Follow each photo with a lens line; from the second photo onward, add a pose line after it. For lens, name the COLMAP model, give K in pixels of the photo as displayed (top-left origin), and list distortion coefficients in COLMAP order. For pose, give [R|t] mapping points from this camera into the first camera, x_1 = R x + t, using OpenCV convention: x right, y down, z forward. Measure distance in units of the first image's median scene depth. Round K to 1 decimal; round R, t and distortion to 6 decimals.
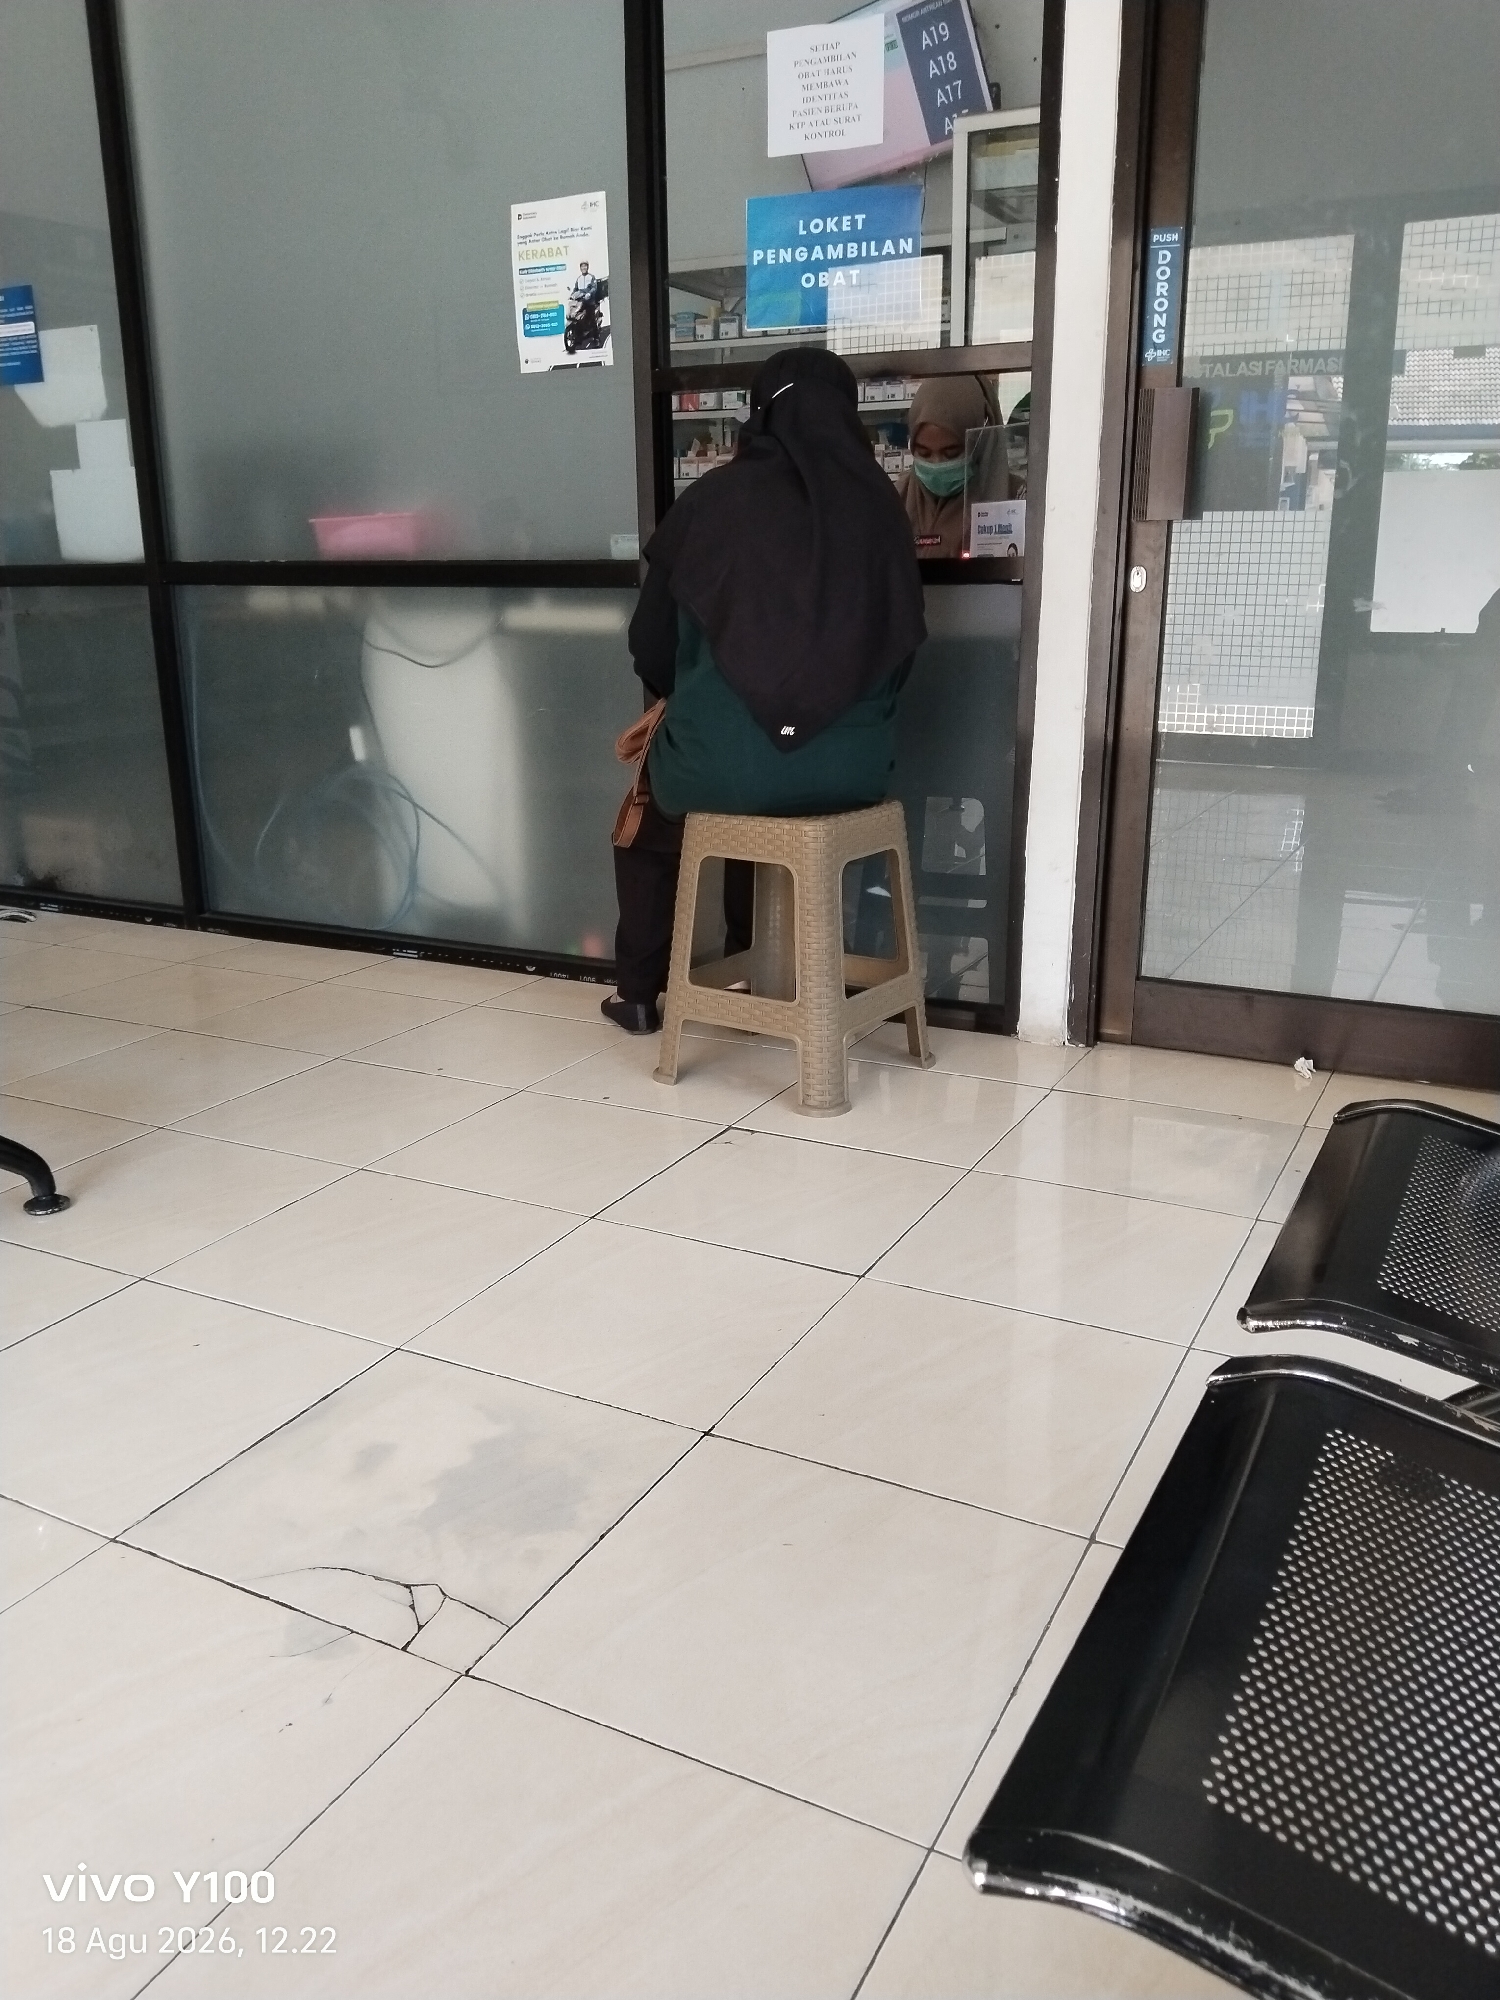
lens RADIAL K [[1590.5, 0, 760.1], [0, 1590.5, 1011.8], [0, 0, 1]] dist [0.006293, -0.060992]
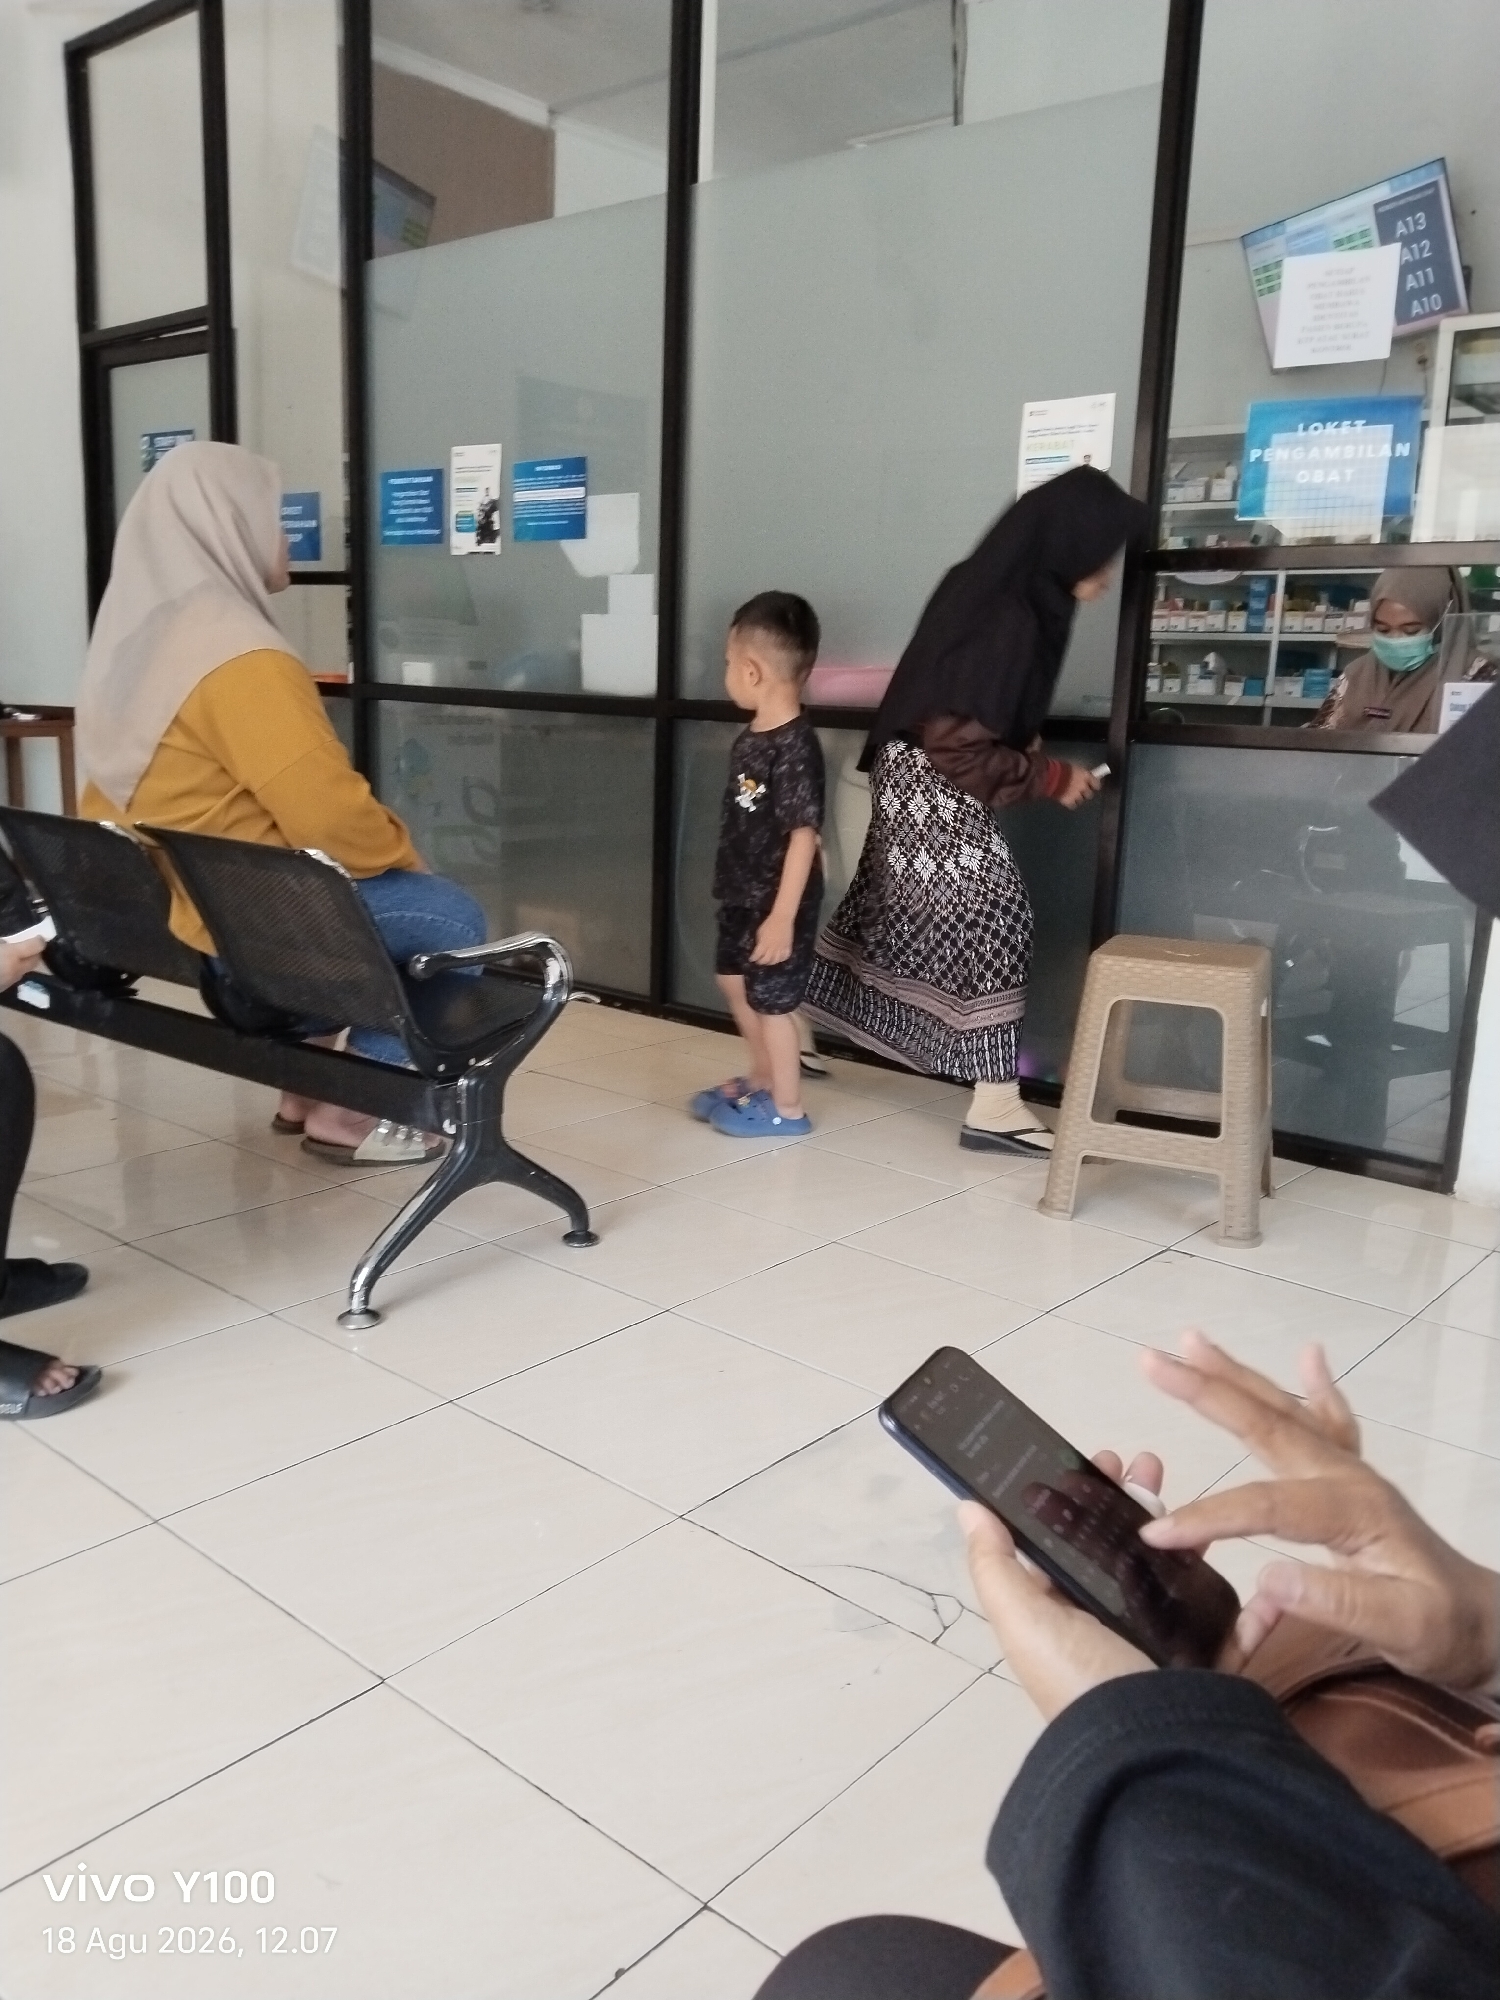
lens RADIAL K [[1590.5, 0, 711.0], [0, 1590.5, 1016.0], [0, 0, 1]] dist [0.006293, -0.060992]
pose [[0.967662, 0.090900, -0.235302, -0.058246], [-0.106971, 0.992659, -0.056434, 0.007541], [0.228444, 0.079779, 0.970283, -0.092484]]
